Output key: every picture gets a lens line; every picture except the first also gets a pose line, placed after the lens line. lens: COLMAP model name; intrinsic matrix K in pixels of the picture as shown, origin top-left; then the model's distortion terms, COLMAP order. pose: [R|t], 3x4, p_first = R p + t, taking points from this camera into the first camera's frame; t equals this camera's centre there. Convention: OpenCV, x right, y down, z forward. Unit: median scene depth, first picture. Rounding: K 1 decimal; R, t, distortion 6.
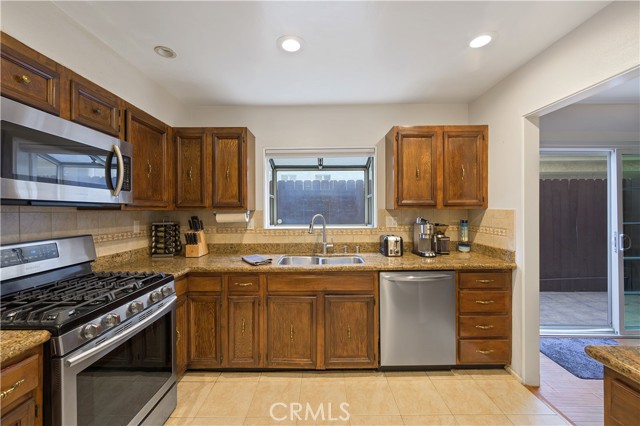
lens RADIAL K [[254.2, 0, 319.8], [0, 254.2, 212.7], [0, 0, 1]] dist [0.003165, -0.001318]
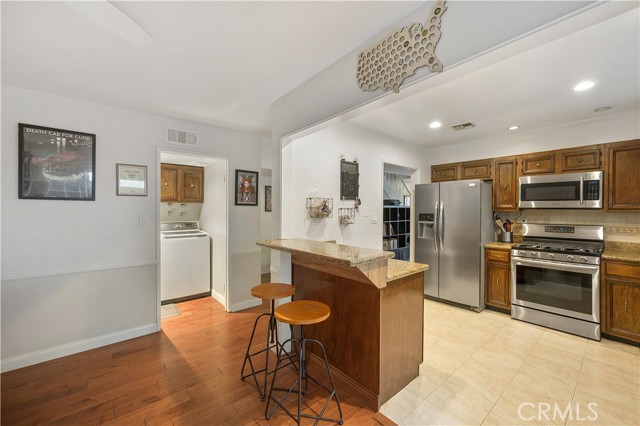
lens RADIAL K [[254.2, 0, 318.6], [0, 254.2, 213.5], [0, 0, 1]] dist [0.003165, -0.001318]
pose [[-0.759113, 0.006168, -0.650930, 1.262258], [-0.013267, 0.999601, 0.024944, -0.008800], [0.650824, 0.027572, -0.758728, 0.788249]]
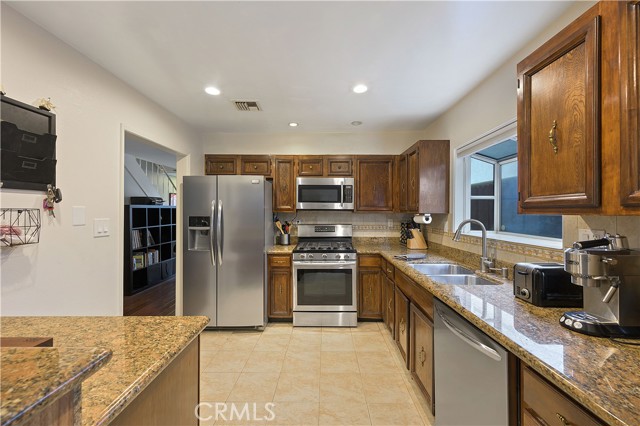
lens RADIAL K [[254.2, 0, 320.9], [0, 254.2, 211.8], [0, 0, 1]] dist [0.003165, -0.001318]
pose [[-0.006231, 0.003047, -0.999976, 0.856673], [-0.016567, 0.999858, 0.003150, -0.011686], [0.999843, 0.016586, -0.006179, 0.570954]]
